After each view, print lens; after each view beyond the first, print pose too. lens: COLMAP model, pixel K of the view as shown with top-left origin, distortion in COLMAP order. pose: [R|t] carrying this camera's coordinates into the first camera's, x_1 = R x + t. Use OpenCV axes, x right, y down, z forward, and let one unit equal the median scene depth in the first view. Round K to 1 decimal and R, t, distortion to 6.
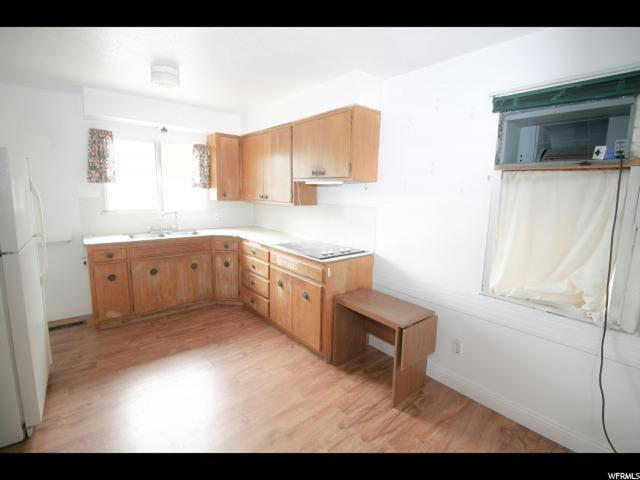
lens RADIAL K [[301.4, 0, 323.3], [0, 301.4, 238.5], [0, 0, 1]] dist [0.001820, -0.000397]
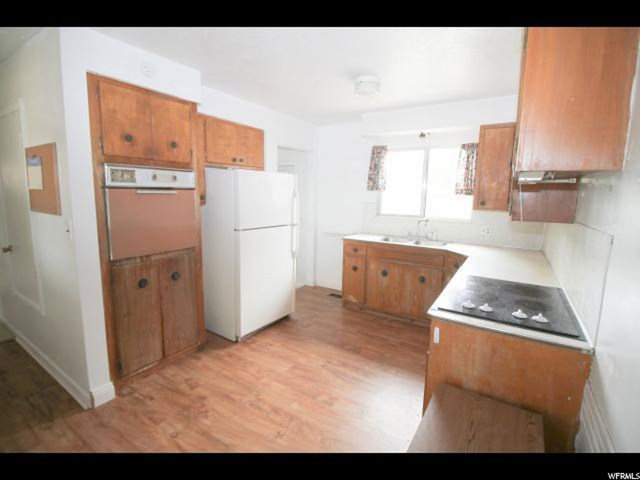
lens RADIAL K [[301.4, 0, 323.3], [0, 301.4, 238.5], [0, 0, 1]] dist [0.001820, -0.000397]
pose [[0.308566, 0.127325, -0.942643, 0.357565], [-0.163041, 0.983414, 0.079462, -0.059494], [0.937126, 0.129170, 0.324207, 0.448159]]
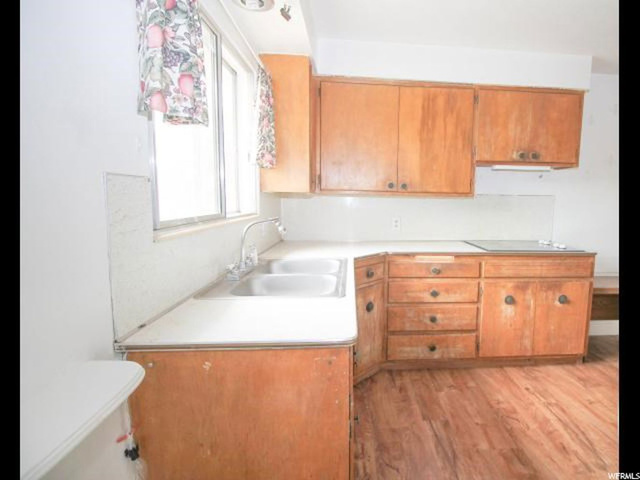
lens RADIAL K [[322.3, 0, 364.2], [0, 322.3, 242.5], [0, 0, 1]] dist [-0.052518, -0.000217]
pose [[0.595859, -0.115766, 0.794701, -0.883243], [0.129028, 0.990501, 0.047545, -0.067635], [-0.792656, 0.074208, 0.605136, 0.735470]]
